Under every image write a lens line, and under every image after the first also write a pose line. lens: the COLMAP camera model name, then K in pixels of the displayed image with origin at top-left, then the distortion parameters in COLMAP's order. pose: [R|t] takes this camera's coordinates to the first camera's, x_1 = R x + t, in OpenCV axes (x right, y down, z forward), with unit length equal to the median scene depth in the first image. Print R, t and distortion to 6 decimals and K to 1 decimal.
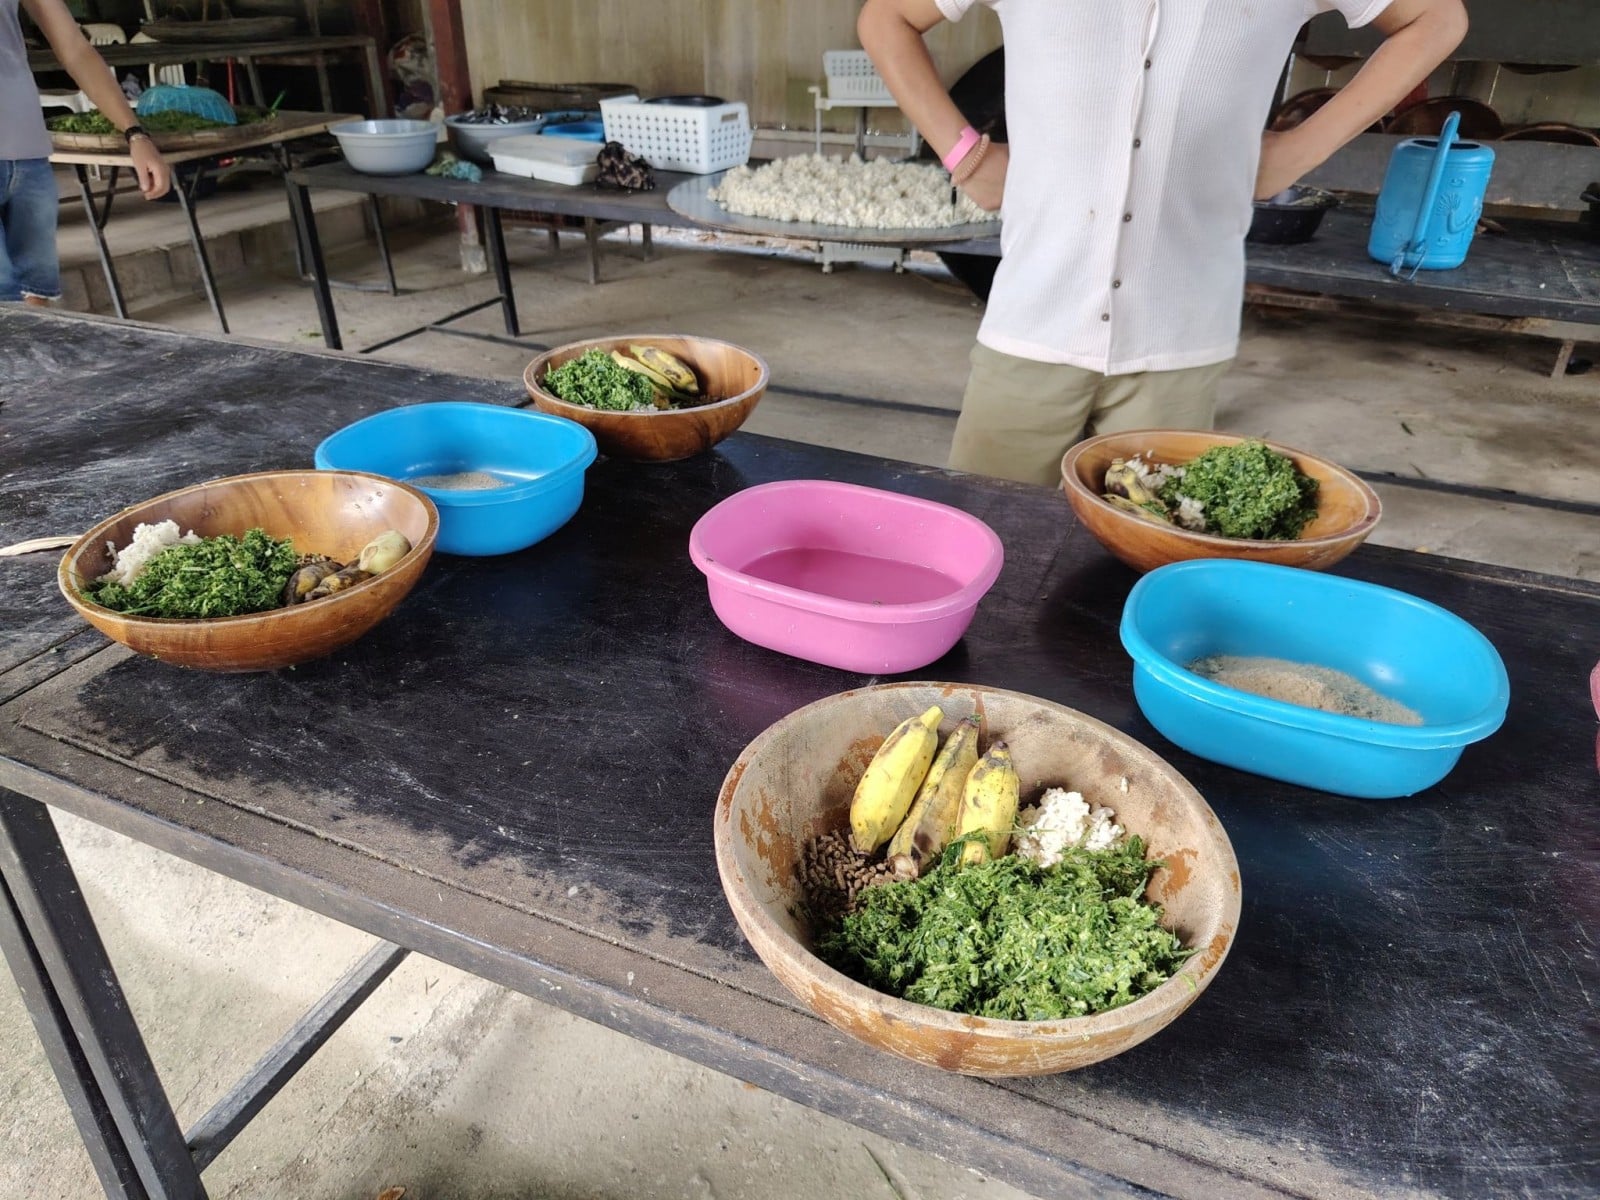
lens RADIAL K [[1120.1, 0, 800.0], [0, 1120.1, 600.0], [0, 0, 1]] dist [0.040075, -0.051701]
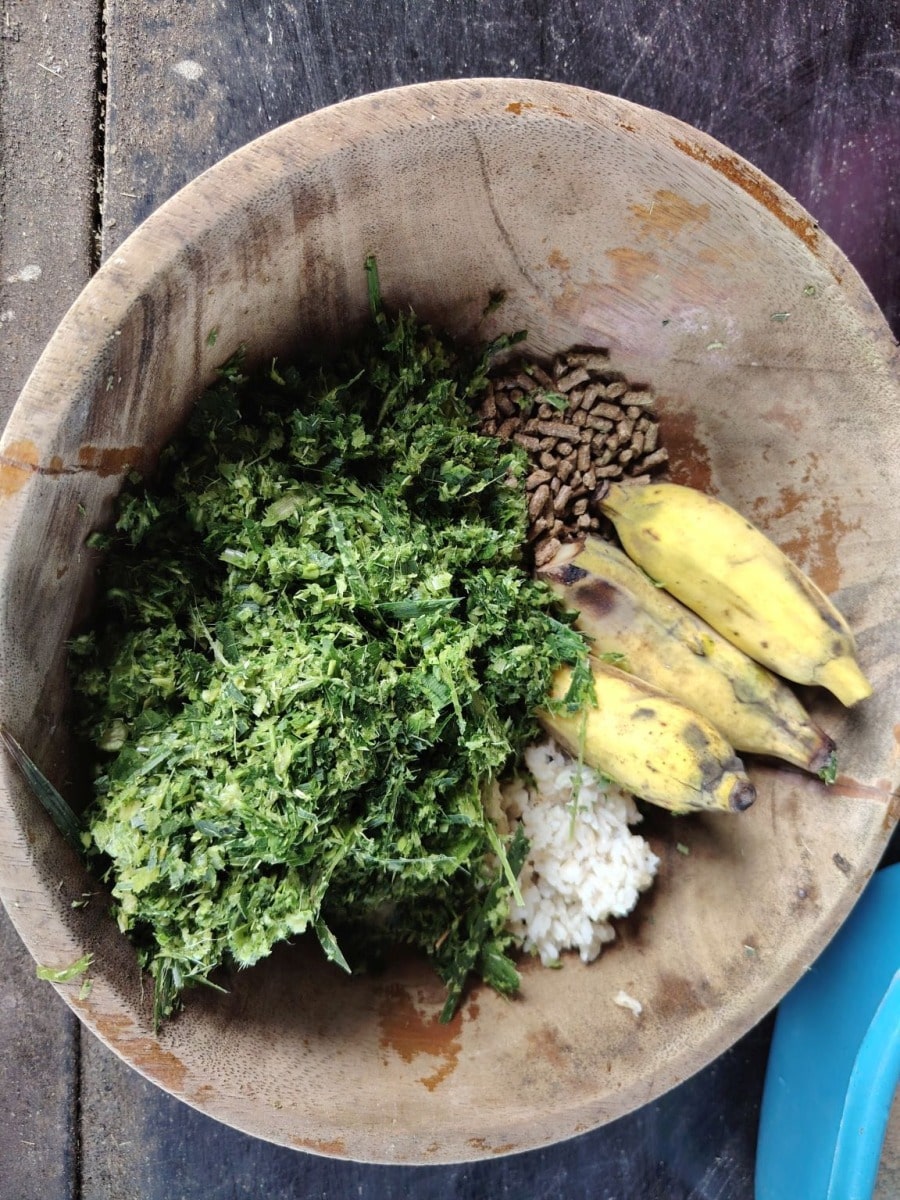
lens RADIAL K [[825.5, 0, 450.0], [0, 825.5, 600.0], [0, 0, 1]] dist [0.066396, -0.162341]
pose [[-0.217211, 0.976120, -0.003081, 0.130431], [-0.776413, -0.170857, 0.606623, 0.027897], [0.591610, 0.134158, 0.794984, 0.646947]]
